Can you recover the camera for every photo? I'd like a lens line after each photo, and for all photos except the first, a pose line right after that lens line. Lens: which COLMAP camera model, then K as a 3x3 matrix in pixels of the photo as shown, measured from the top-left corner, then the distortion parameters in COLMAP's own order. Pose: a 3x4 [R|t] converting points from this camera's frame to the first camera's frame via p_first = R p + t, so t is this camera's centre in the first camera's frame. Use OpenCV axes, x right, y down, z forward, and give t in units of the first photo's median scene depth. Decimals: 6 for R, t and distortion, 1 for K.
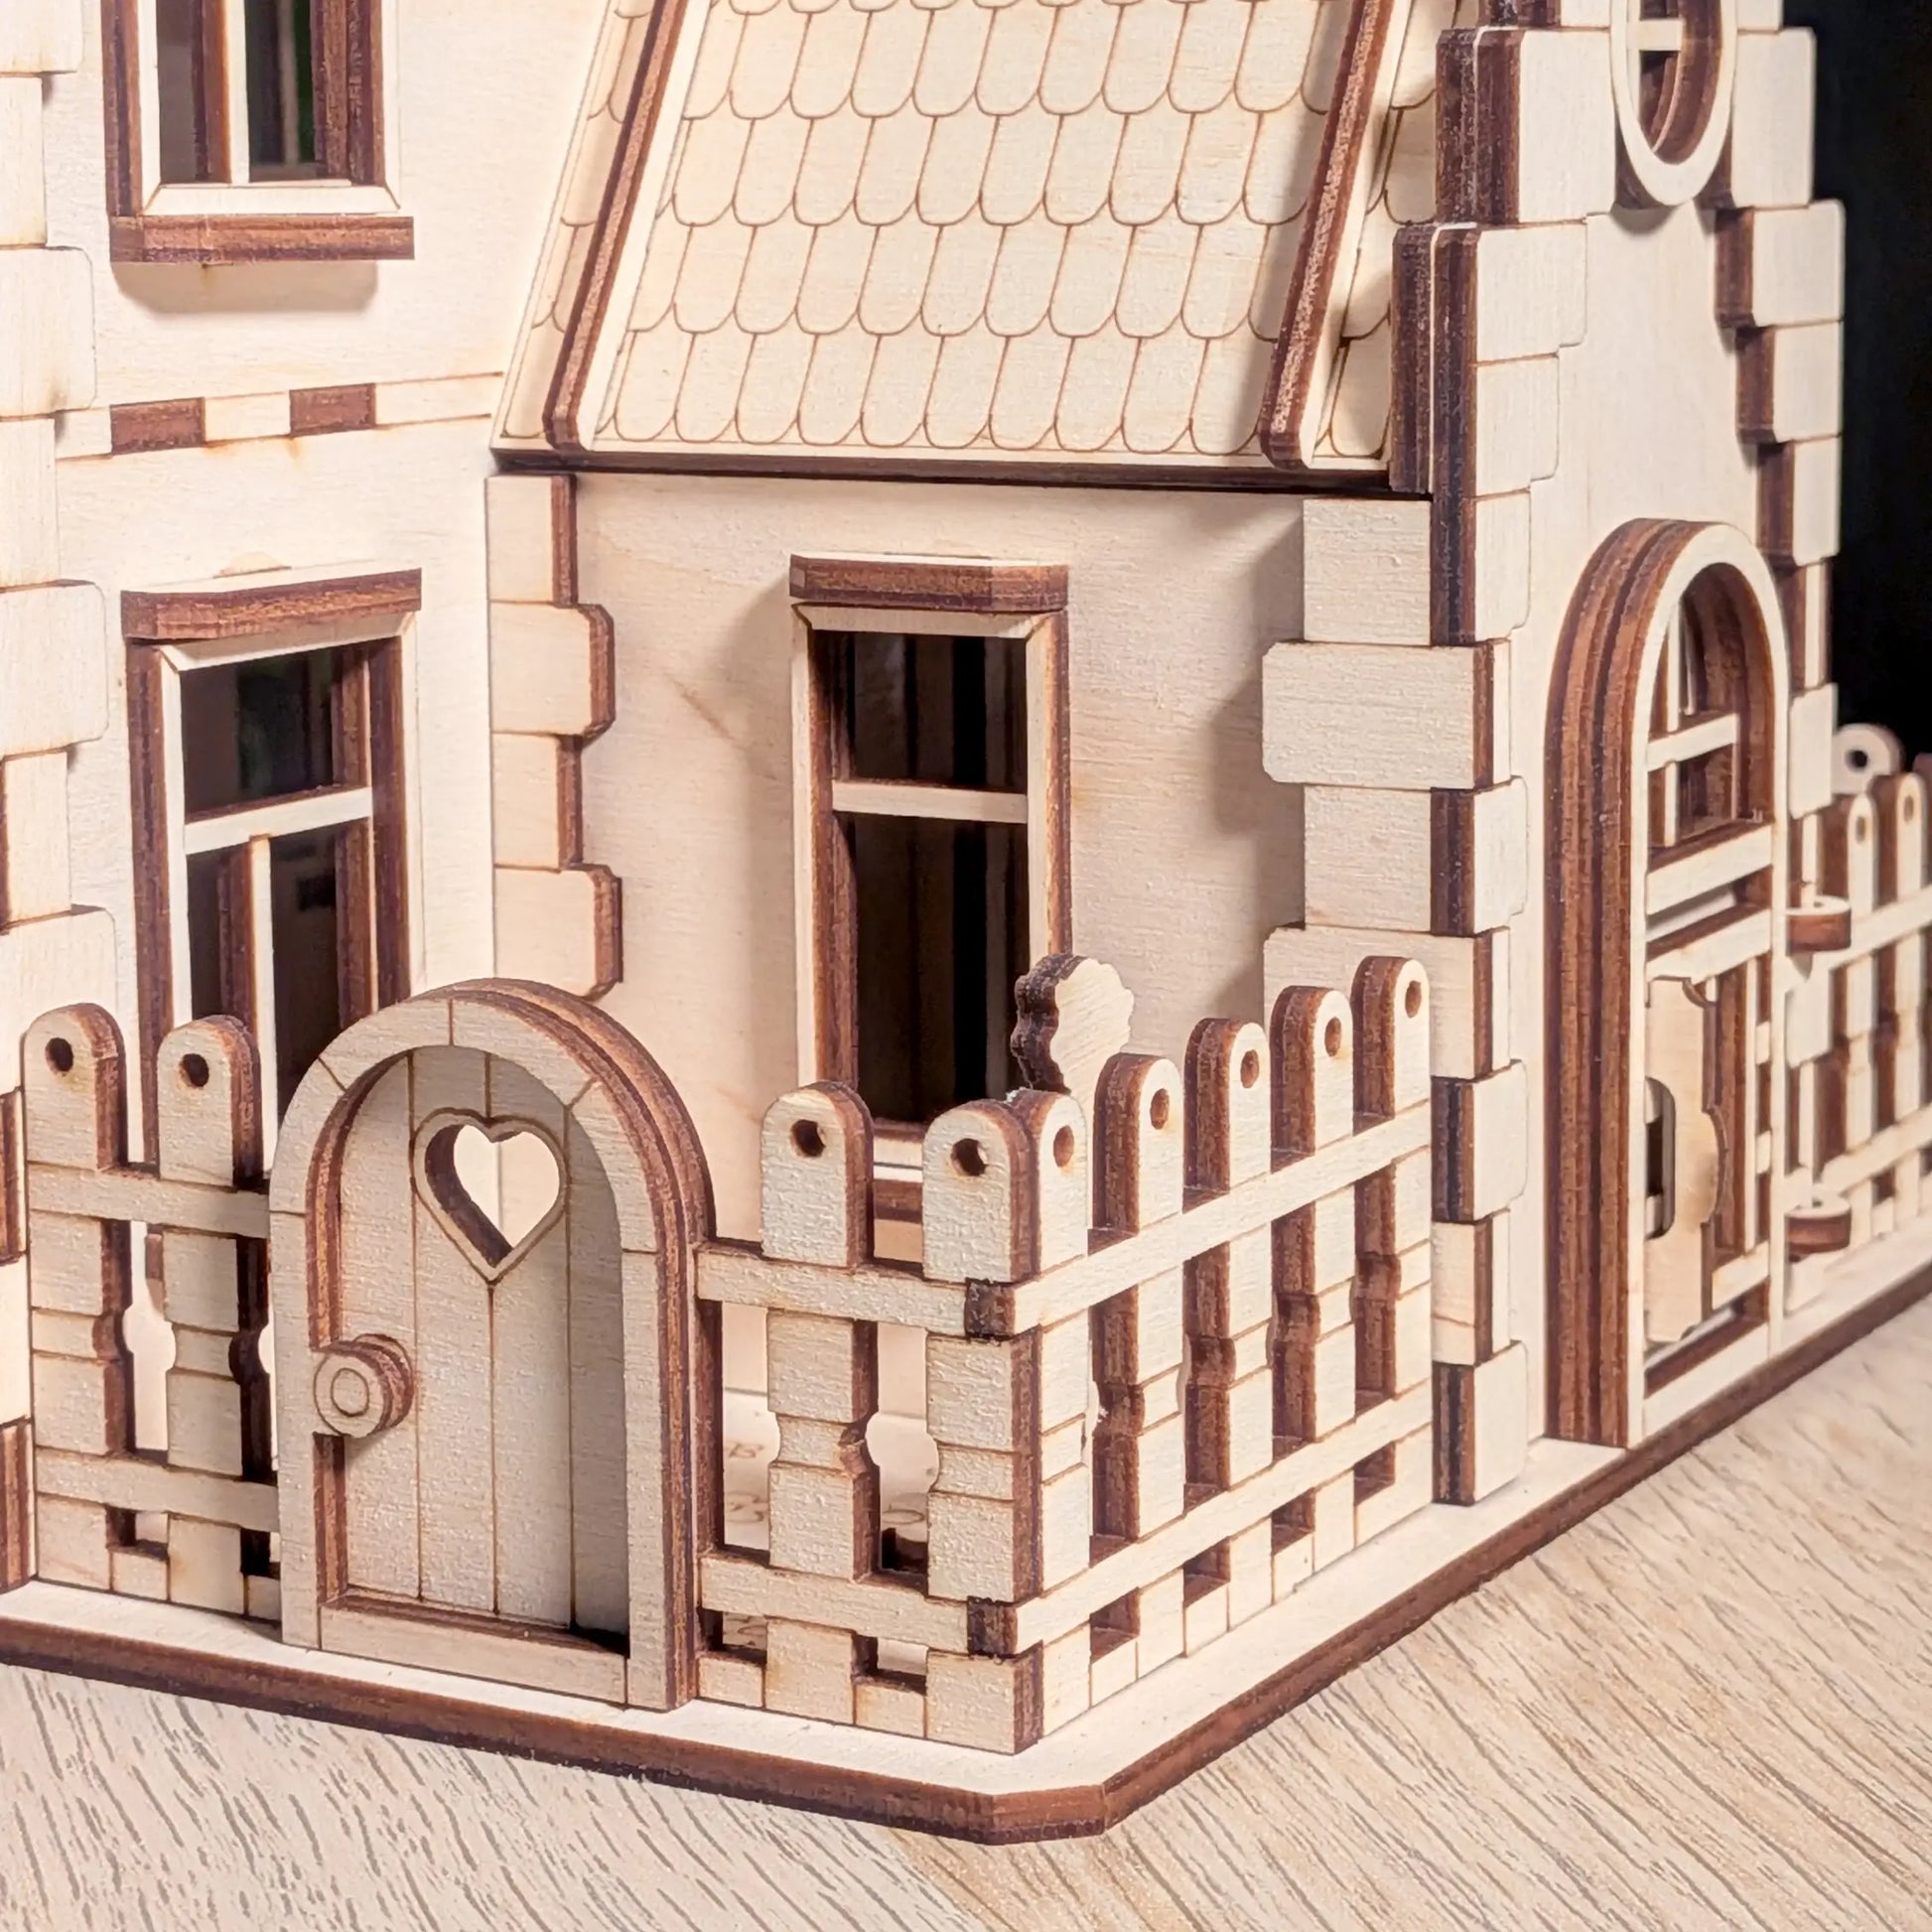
lens RADIAL K [[4800.5, 0, 966.0], [0, 4800.5, 966.0], [0, 0, 1]] dist [0.043233, -0.817821]
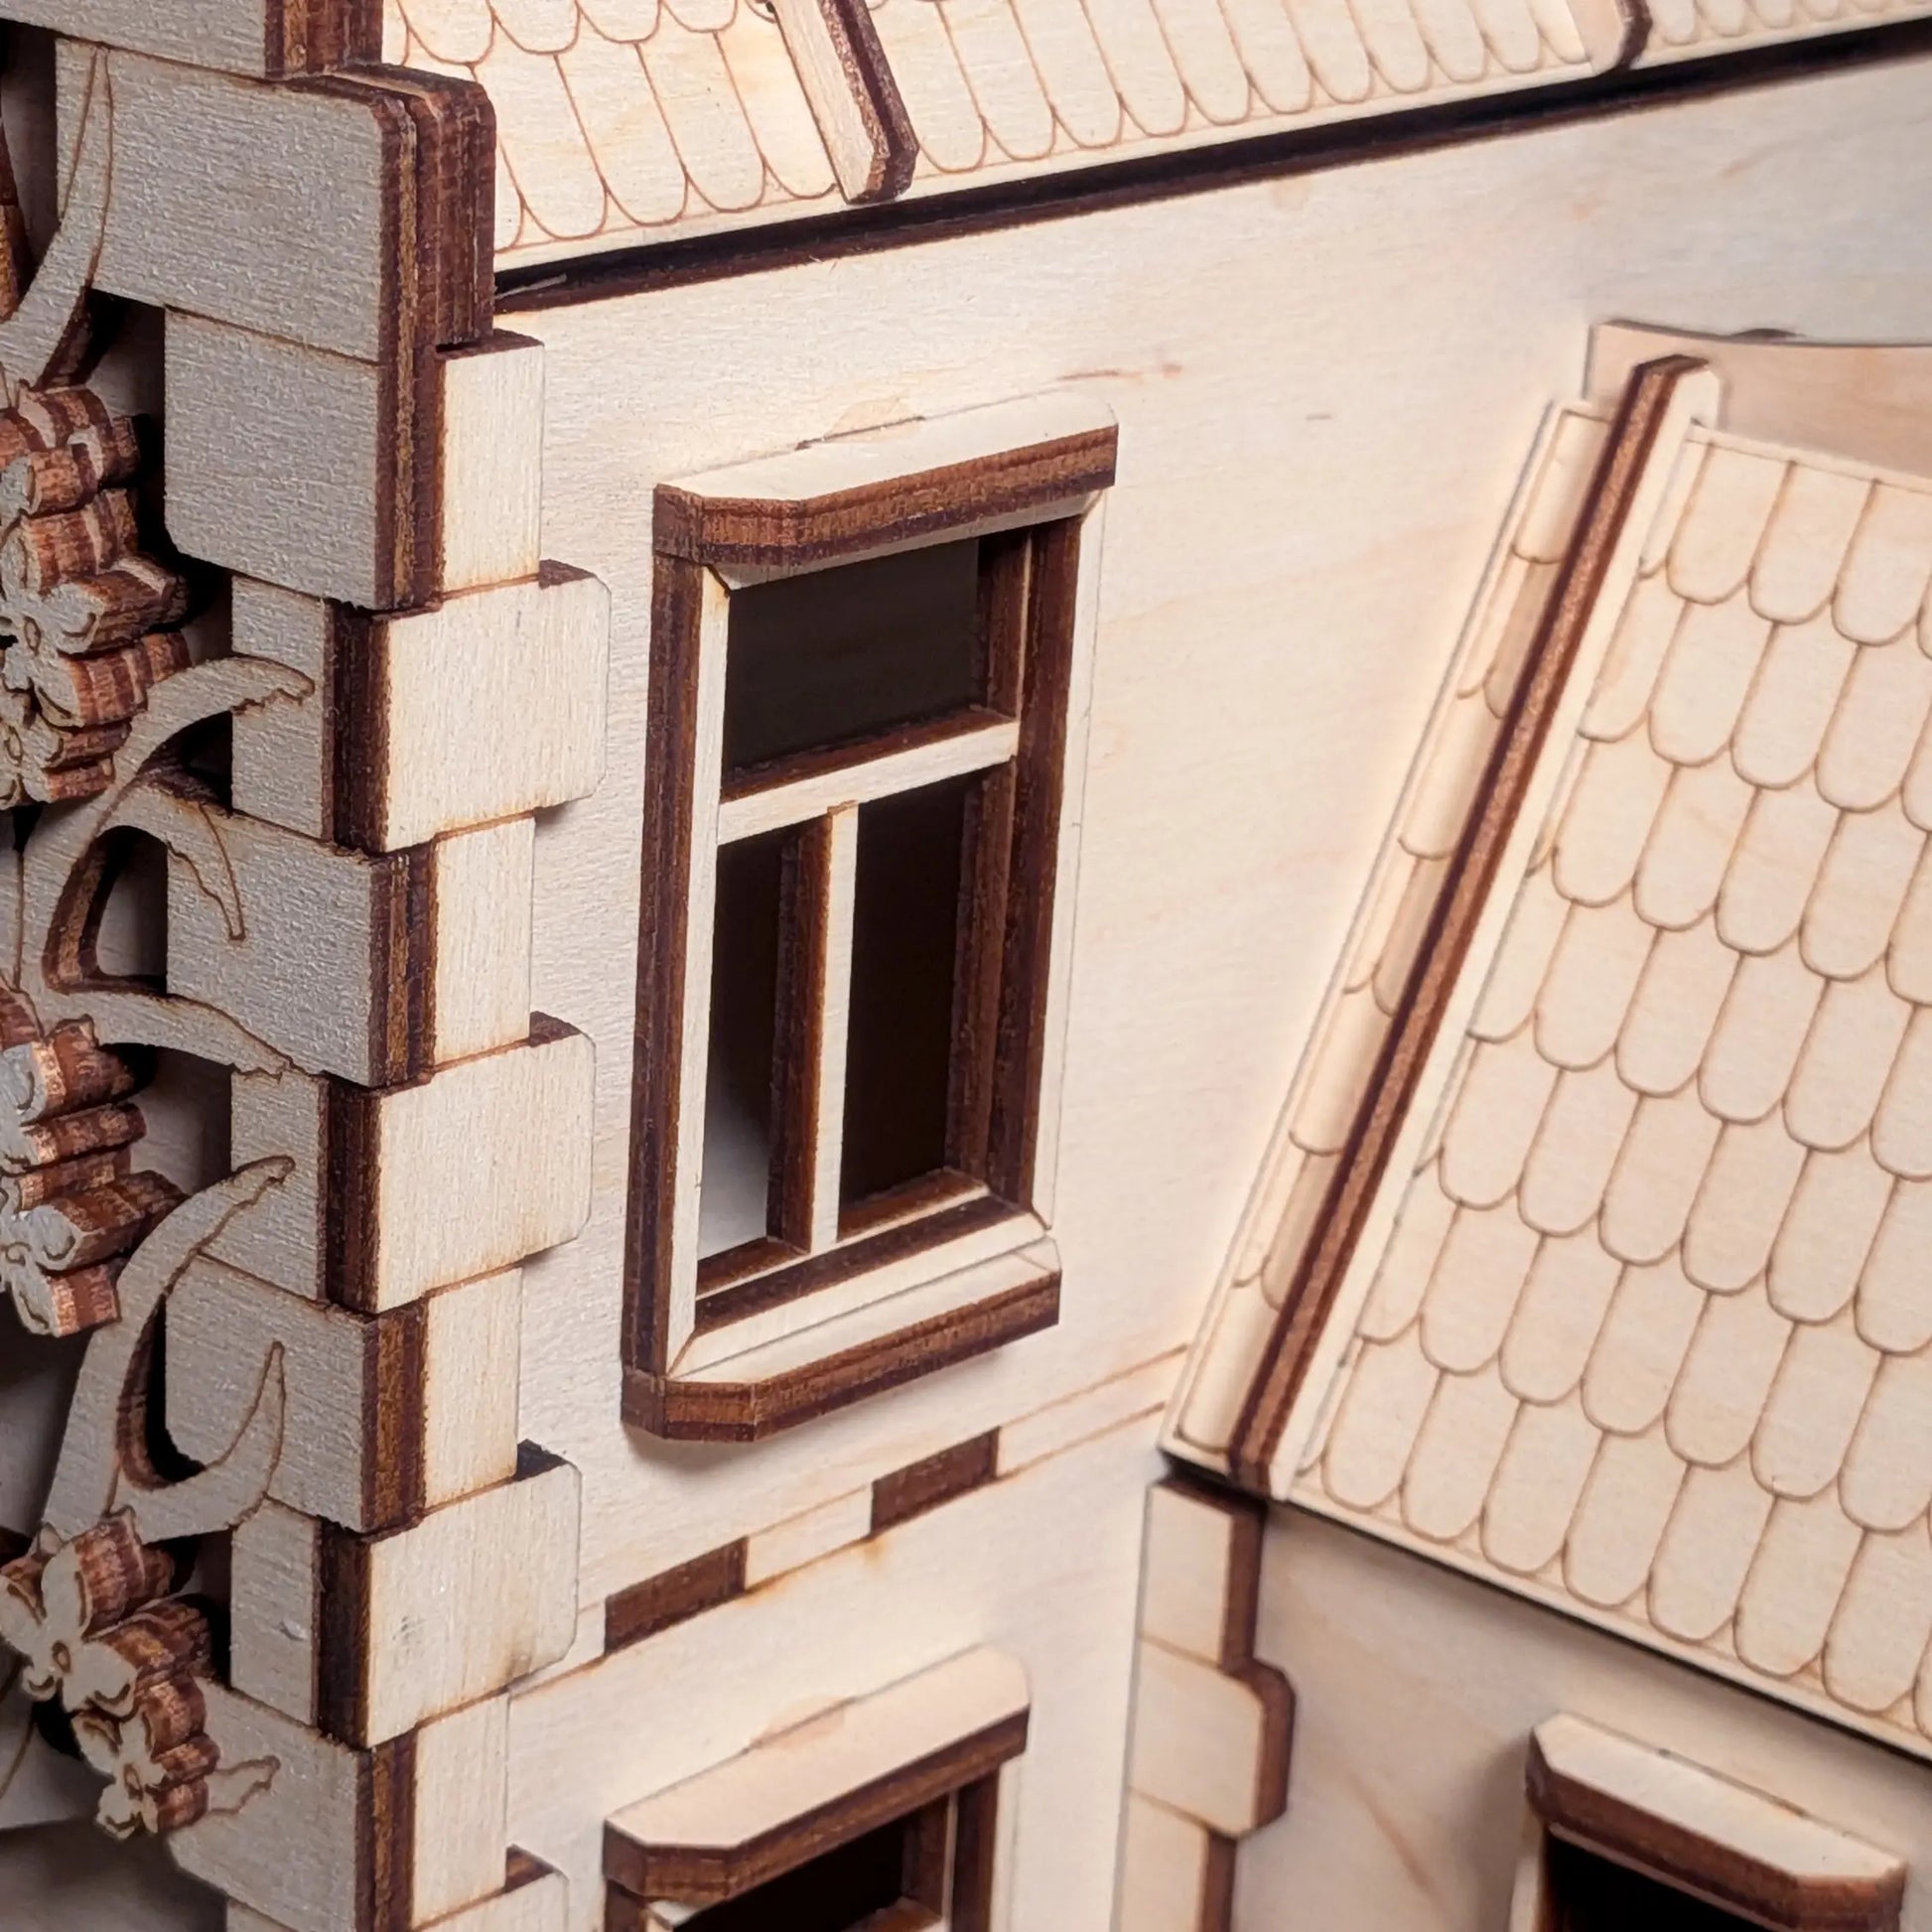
lens RADIAL K [[4993.6, 0, 967.2], [0, 4993.6, 1107.0], [0, 0, 1]] dist [0.102685, -0.540431]
pose [[0.977326, 0.130943, -0.166395, -0.005893], [-0.099302, 0.977520, 0.185996, -0.315509], [0.187010, -0.165255, 0.968358, 0.260791]]
